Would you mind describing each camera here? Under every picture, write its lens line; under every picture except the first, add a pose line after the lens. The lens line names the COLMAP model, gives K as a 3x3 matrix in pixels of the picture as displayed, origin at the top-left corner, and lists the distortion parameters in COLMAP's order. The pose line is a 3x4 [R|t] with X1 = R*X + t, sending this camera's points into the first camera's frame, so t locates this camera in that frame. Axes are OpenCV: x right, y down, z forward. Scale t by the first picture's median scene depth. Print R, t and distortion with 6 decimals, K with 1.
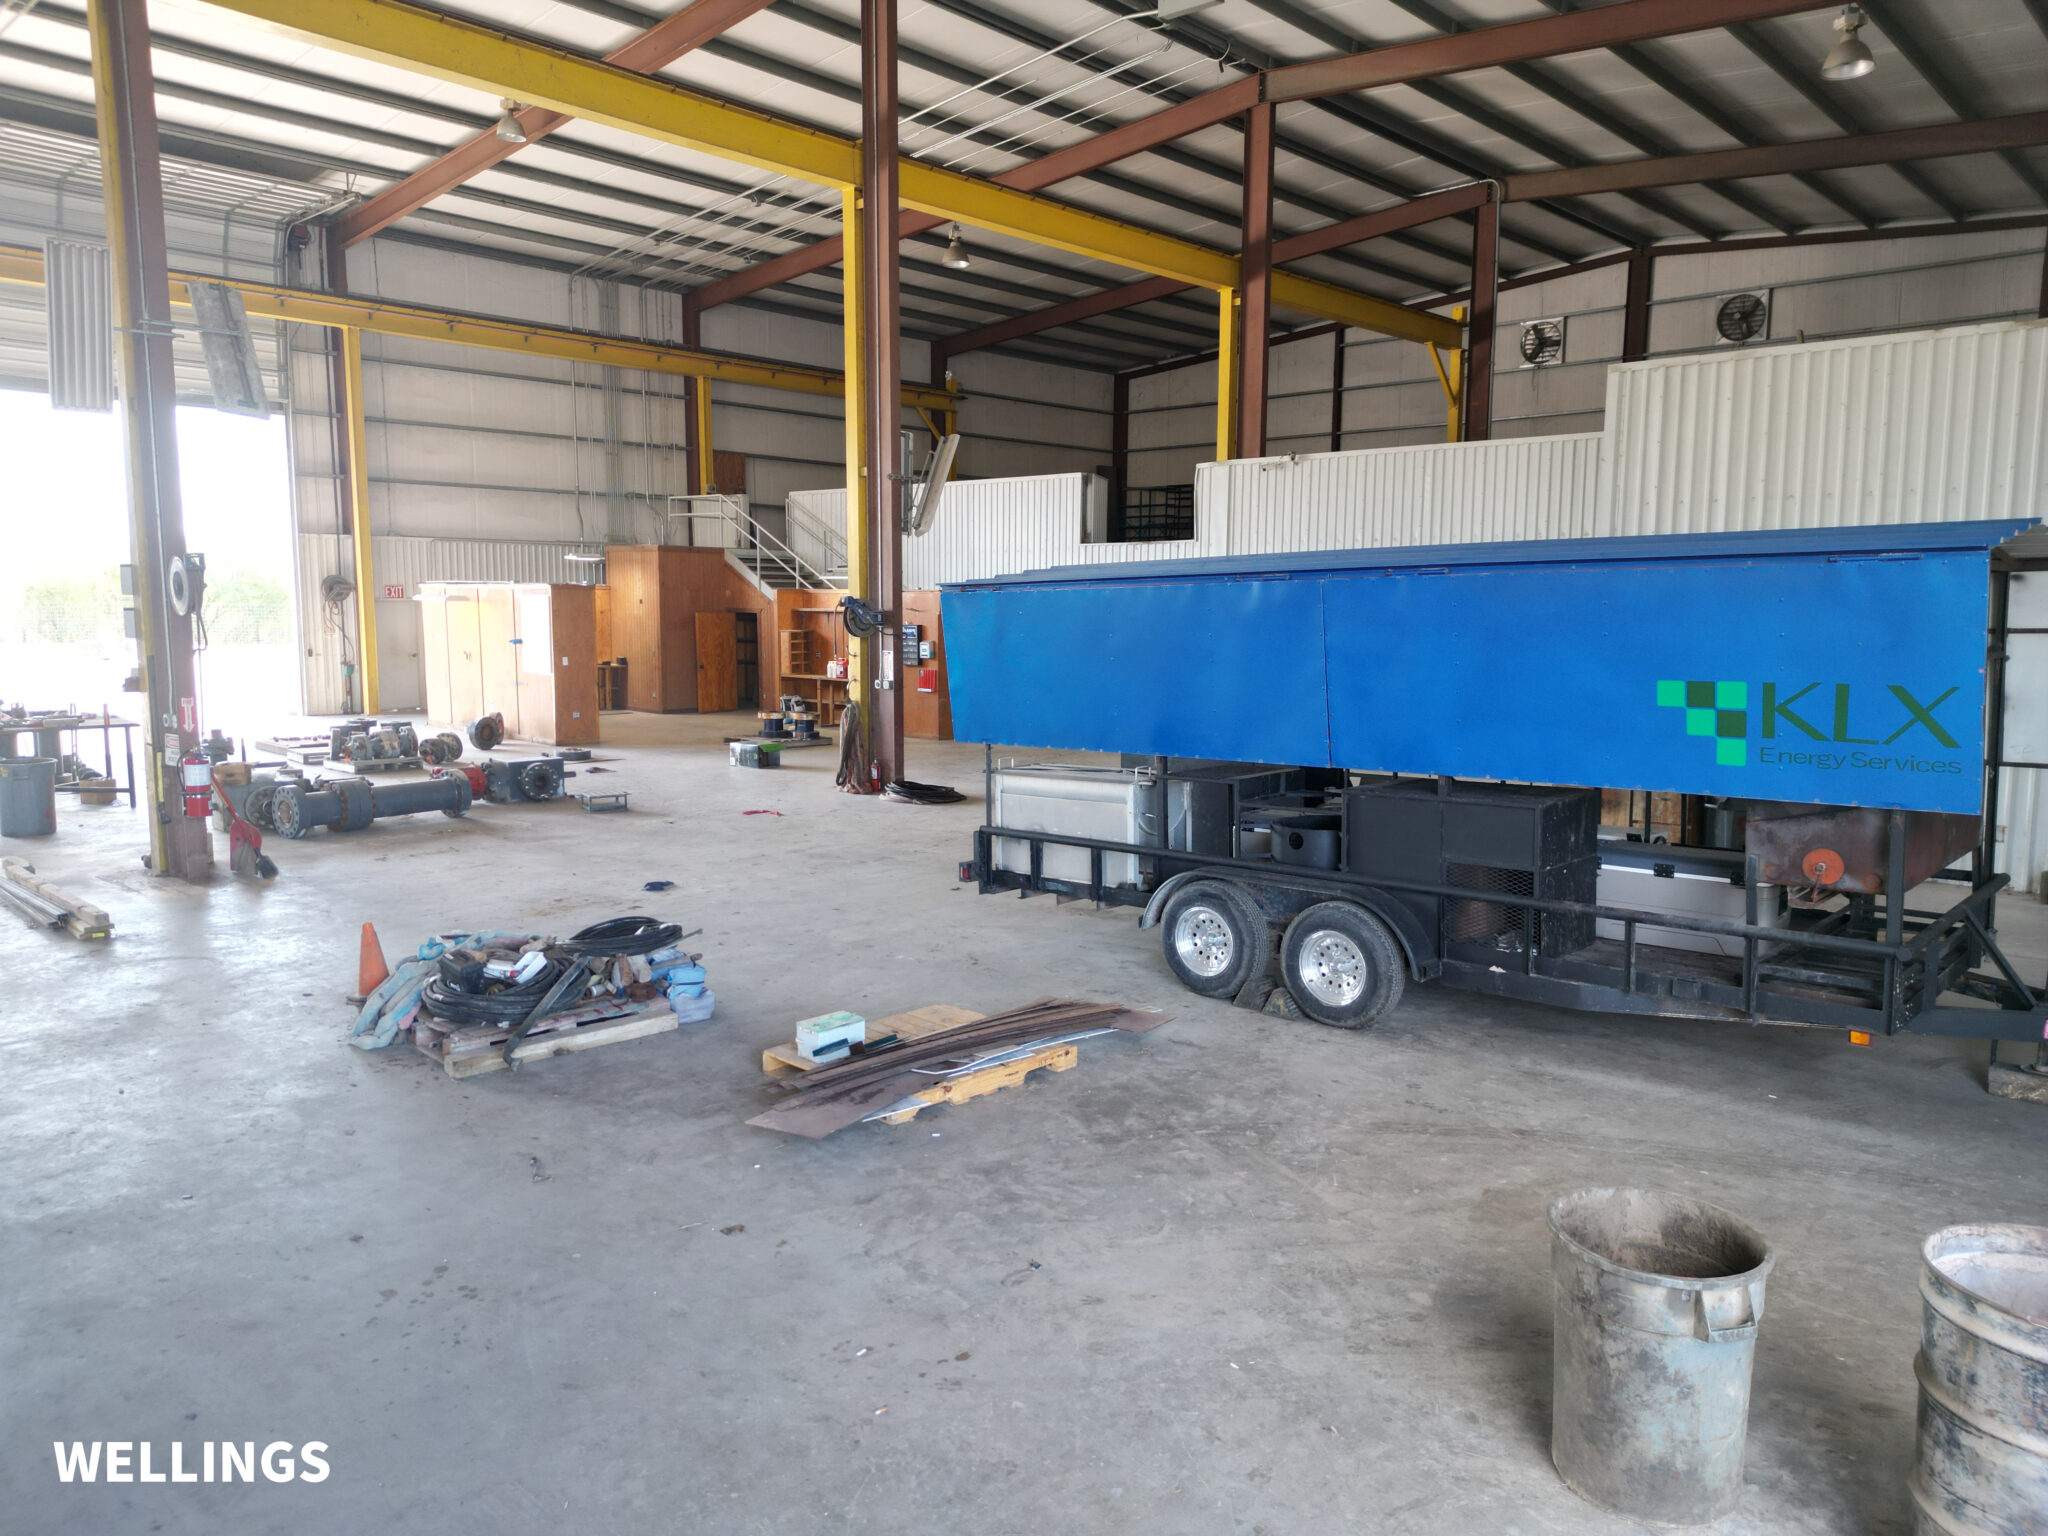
lens RADIAL K [[1441.3, 0, 1025.4], [0, 1441.3, 757.8], [0, 0, 1]] dist [0.060951, -0.049816]
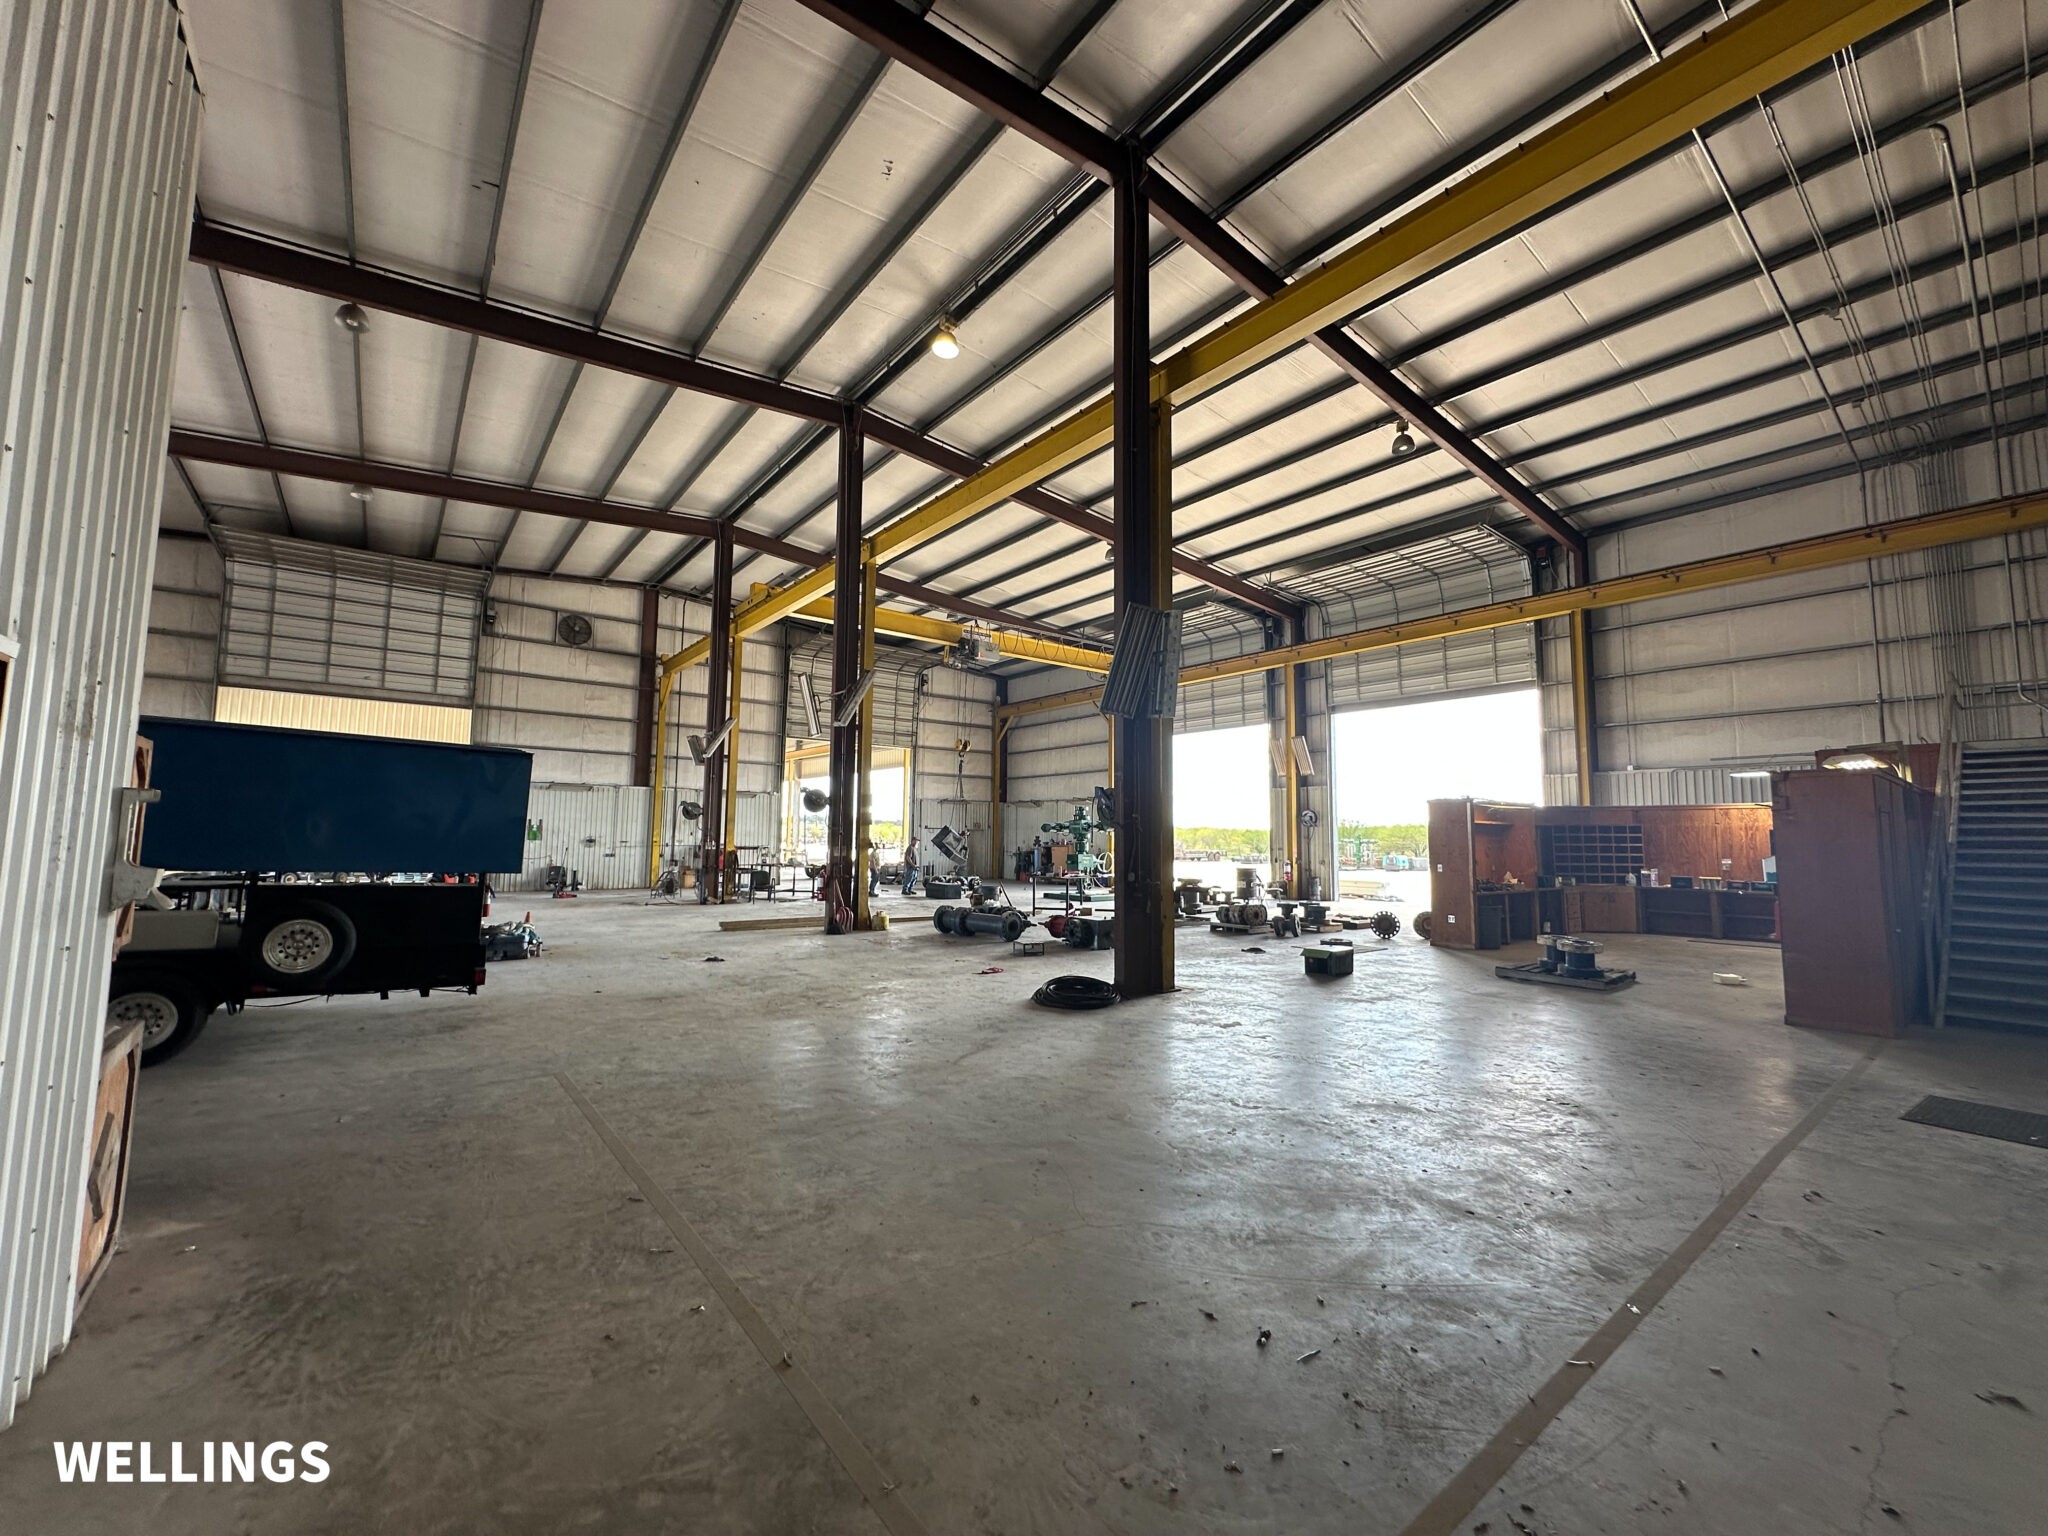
lens RADIAL K [[825.1, 0, 1019.6], [0, 825.1, 768.0], [0, 0, 1]] dist [-0.005296, 0.001093]
pose [[-0.154184, -0.088083, -0.984108, 0.527949], [-0.118271, 0.990502, -0.070125, -0.093399], [0.980938, 0.105579, -0.163138, 1.159383]]
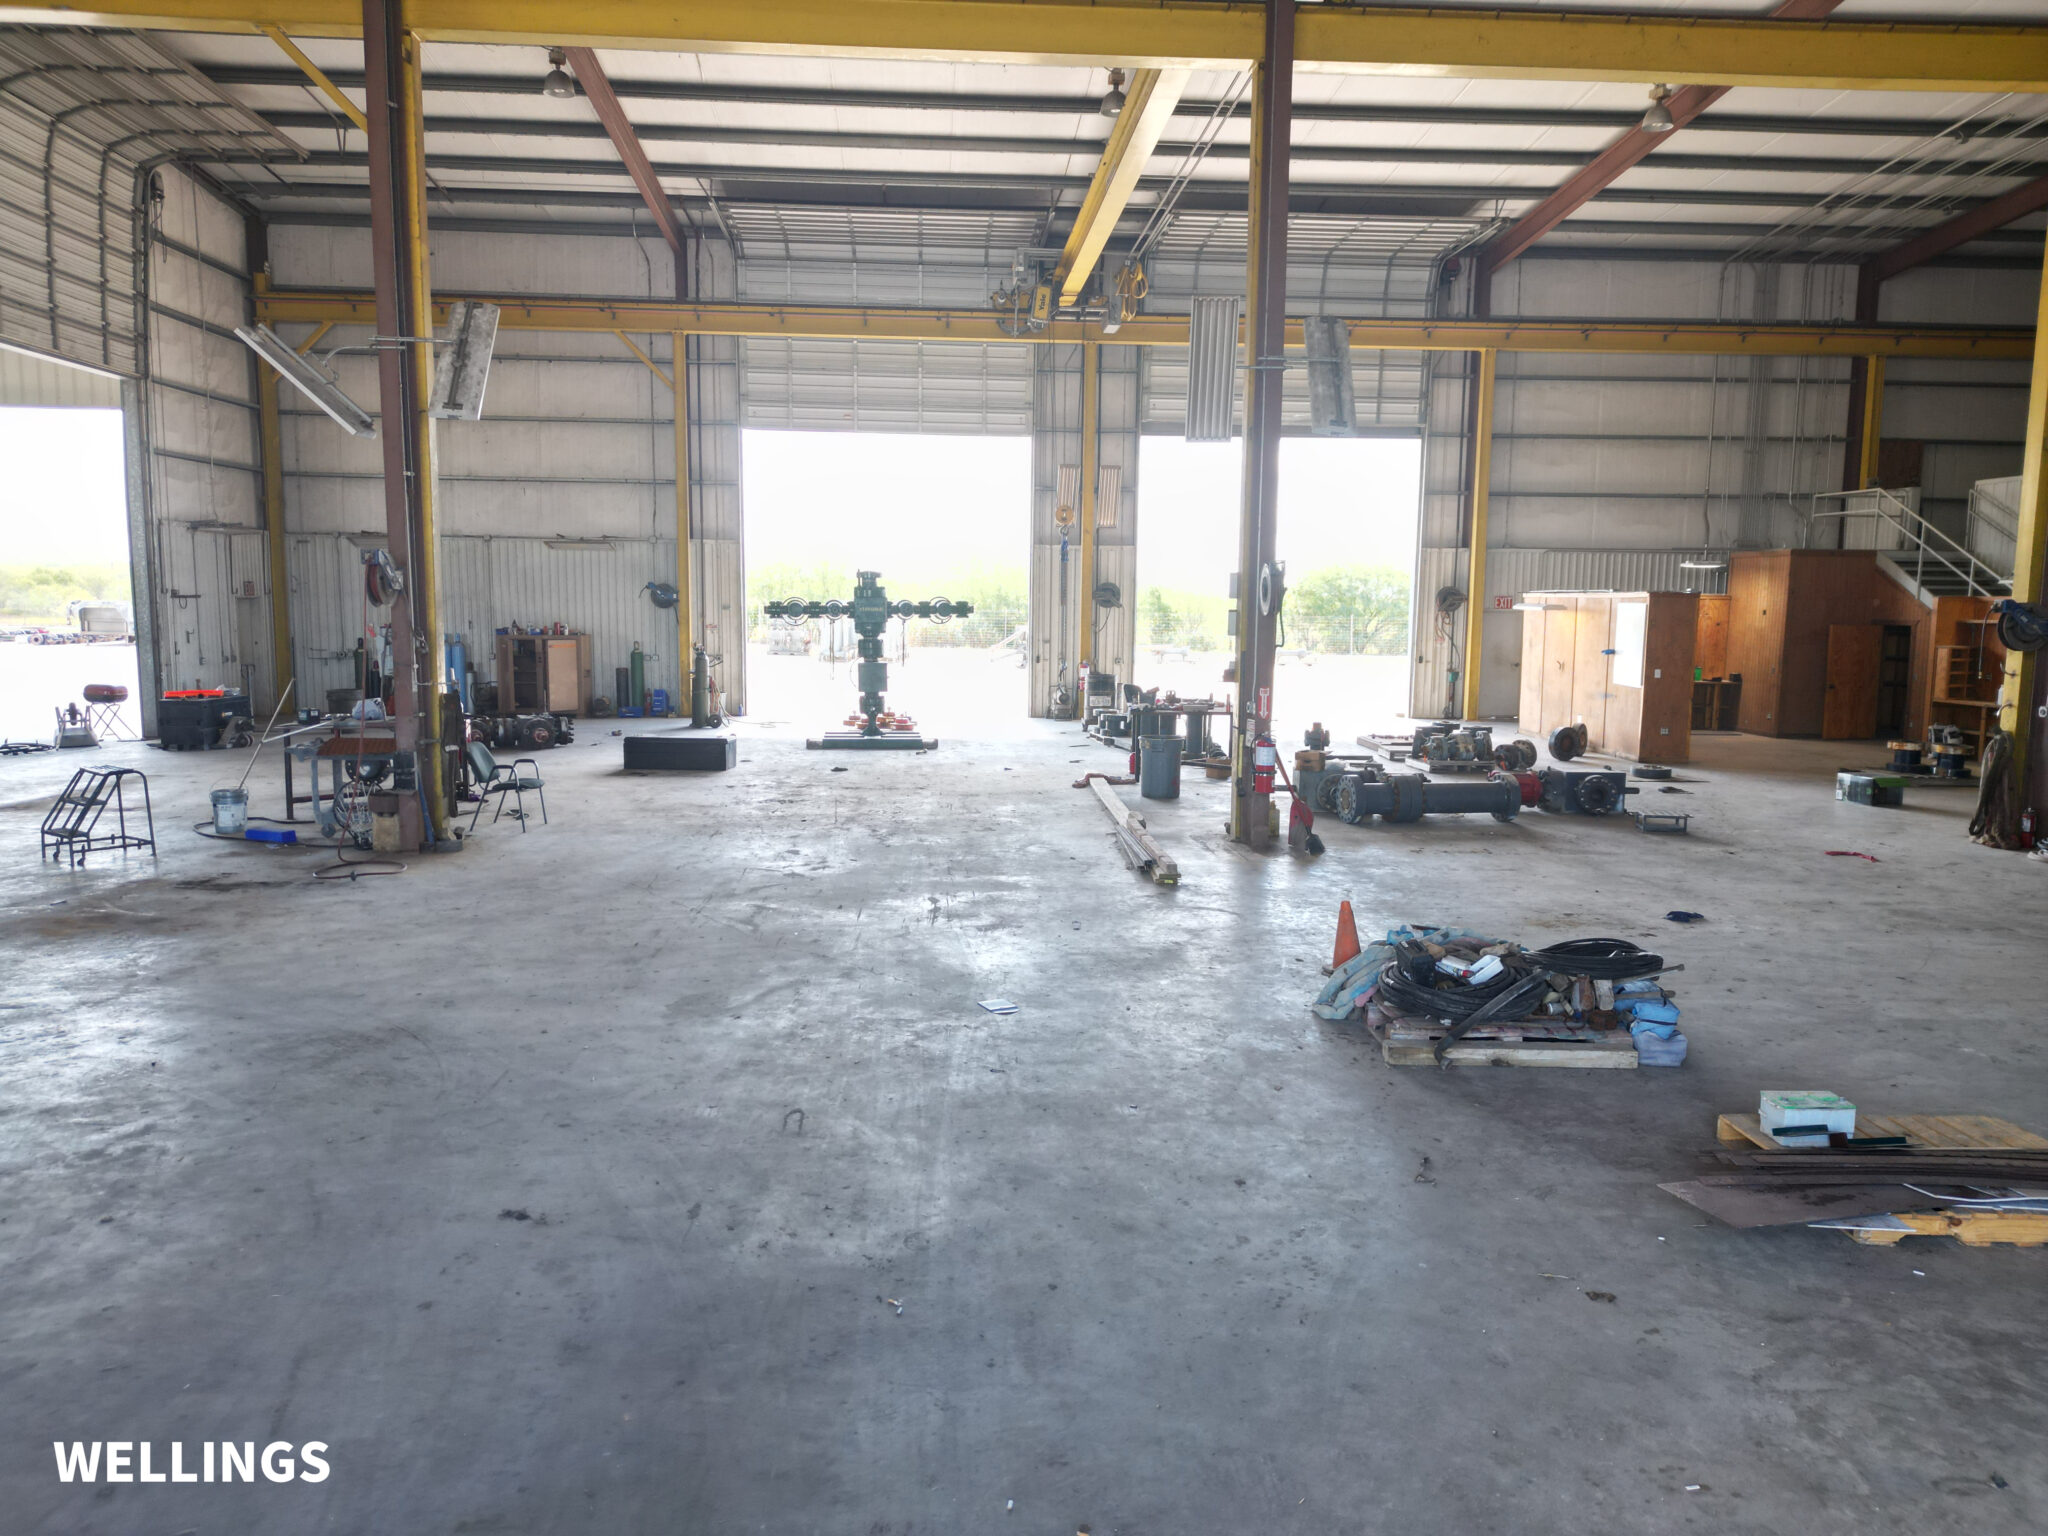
lens RADIAL K [[1441.3, 0, 1017.1], [0, 1441.3, 763.9], [0, 0, 1]] dist [0.060951, -0.049816]
pose [[0.726994, 0.078668, -0.682122, 0.045344], [-0.084138, 0.996135, 0.025210, 0.004514], [0.681469, 0.039065, 0.730803, 0.039089]]
